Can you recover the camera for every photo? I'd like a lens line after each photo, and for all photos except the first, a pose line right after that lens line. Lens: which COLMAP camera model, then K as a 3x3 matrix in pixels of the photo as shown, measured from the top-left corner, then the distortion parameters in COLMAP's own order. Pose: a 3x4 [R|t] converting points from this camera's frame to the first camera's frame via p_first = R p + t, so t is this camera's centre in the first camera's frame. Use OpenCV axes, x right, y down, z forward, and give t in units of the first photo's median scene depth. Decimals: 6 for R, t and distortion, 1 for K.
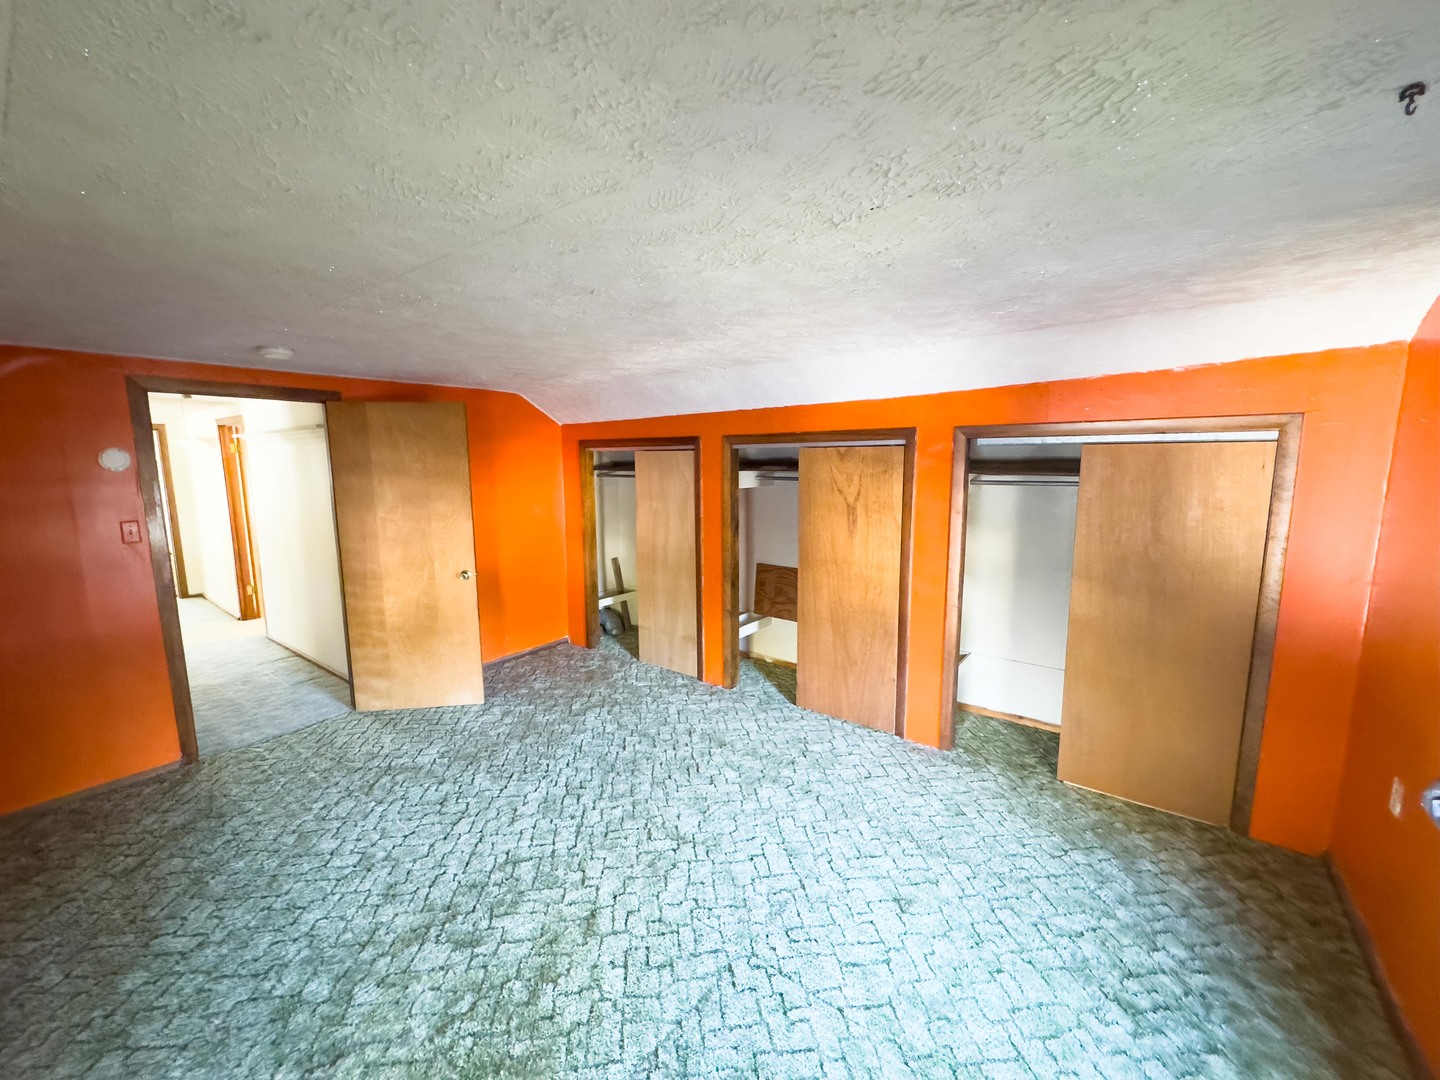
lens RADIAL K [[575.2, 0, 721.2], [0, 575.2, 539.3], [0, 0, 1]] dist [-0.000606, -0.000249]
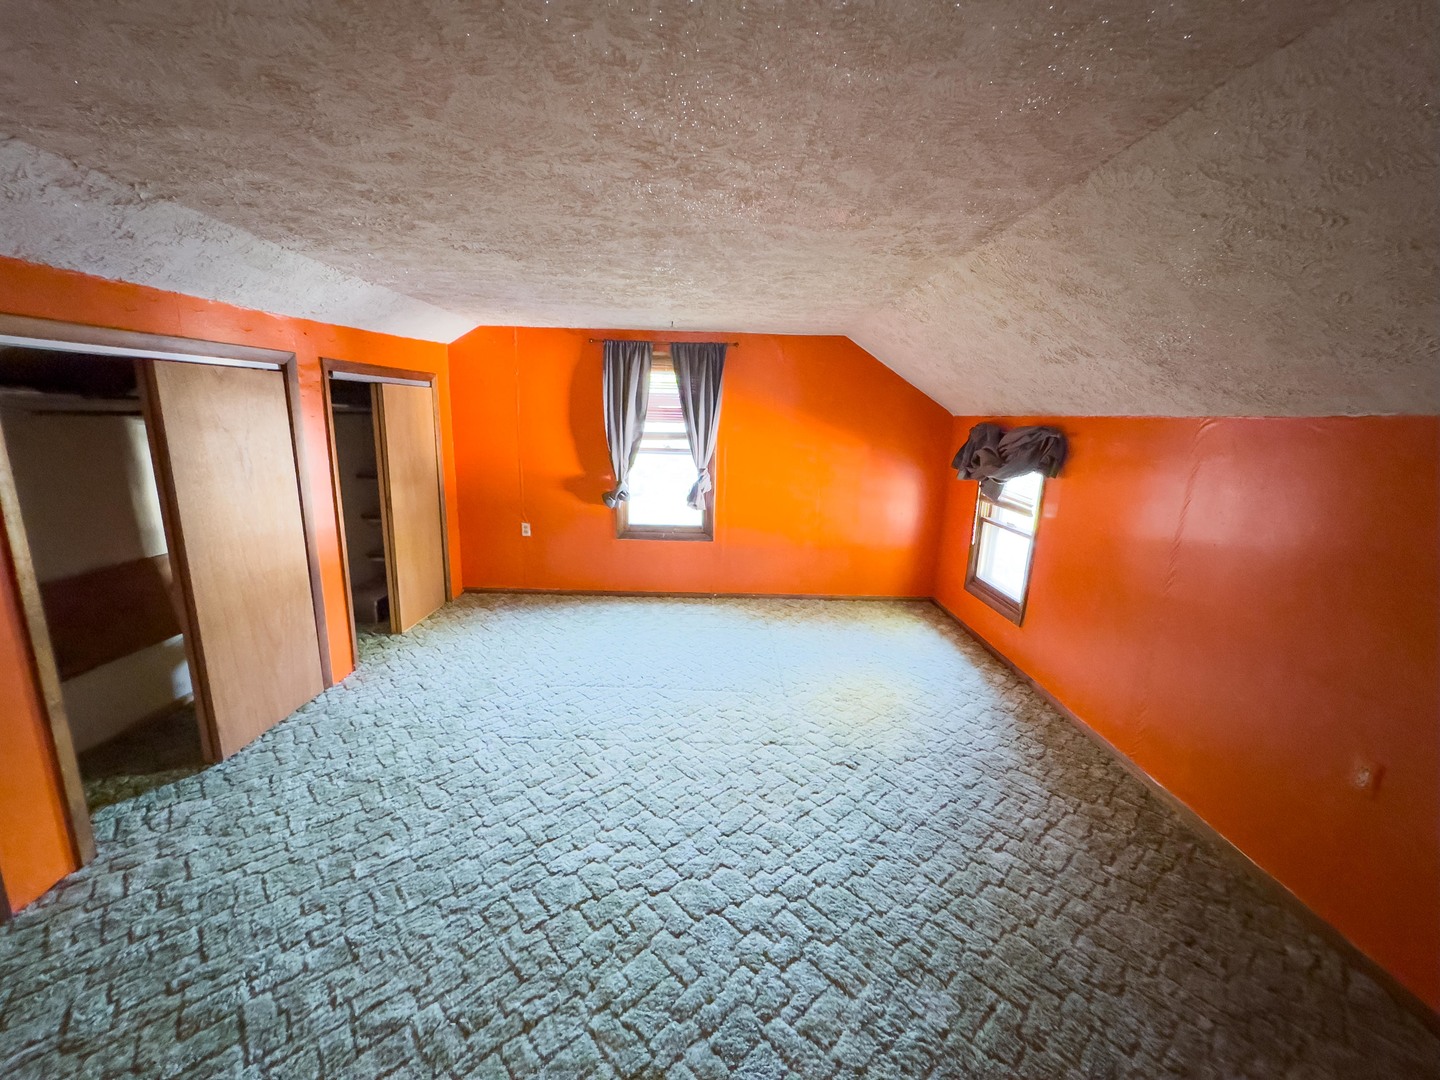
lens RADIAL K [[575.2, 0, 719.2], [0, 575.2, 539.2], [0, 0, 1]] dist [-0.000606, -0.000249]
pose [[-0.607930, -0.176883, 0.774037, -1.098067], [0.090770, 0.952995, 0.289069, -0.148514], [-0.788785, 0.245994, -0.563299, 1.385822]]
